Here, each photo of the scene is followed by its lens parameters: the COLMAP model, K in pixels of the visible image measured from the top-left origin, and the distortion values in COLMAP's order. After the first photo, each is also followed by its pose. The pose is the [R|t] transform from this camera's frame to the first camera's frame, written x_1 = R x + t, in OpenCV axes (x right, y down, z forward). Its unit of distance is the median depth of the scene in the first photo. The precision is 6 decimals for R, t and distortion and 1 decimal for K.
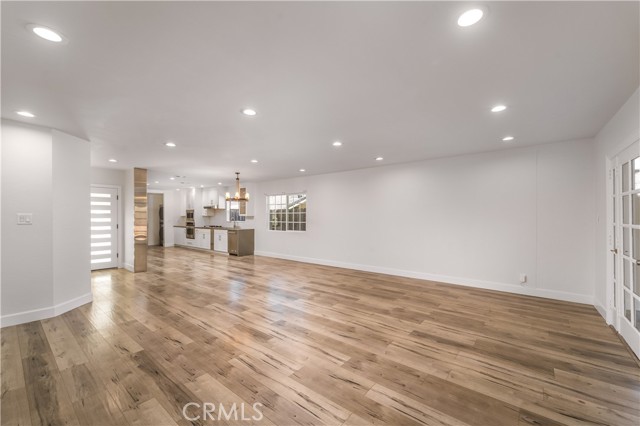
lens RADIAL K [[267.0, 0, 319.4], [0, 267.0, 220.0], [0, 0, 1]] dist [-0.002875, -0.000768]
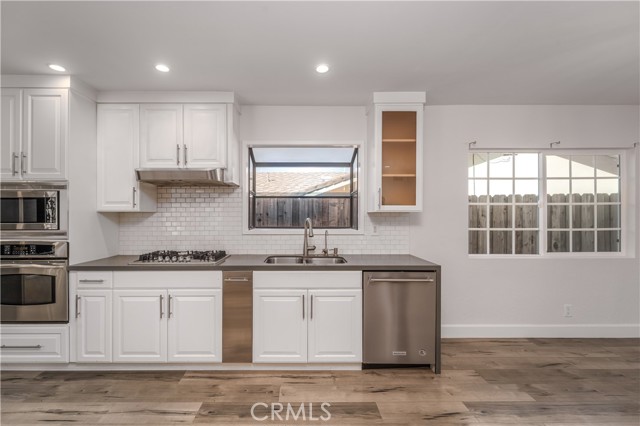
lens RADIAL K [[267.0, 0, 319.4], [0, 267.0, 220.0], [0, 0, 1]] dist [-0.002875, -0.000768]
pose [[0.768108, -0.002139, 0.640316, -0.104157], [0.014933, 0.999782, -0.014574, -0.000872], [-0.640146, 0.020756, 0.767973, 0.164937]]
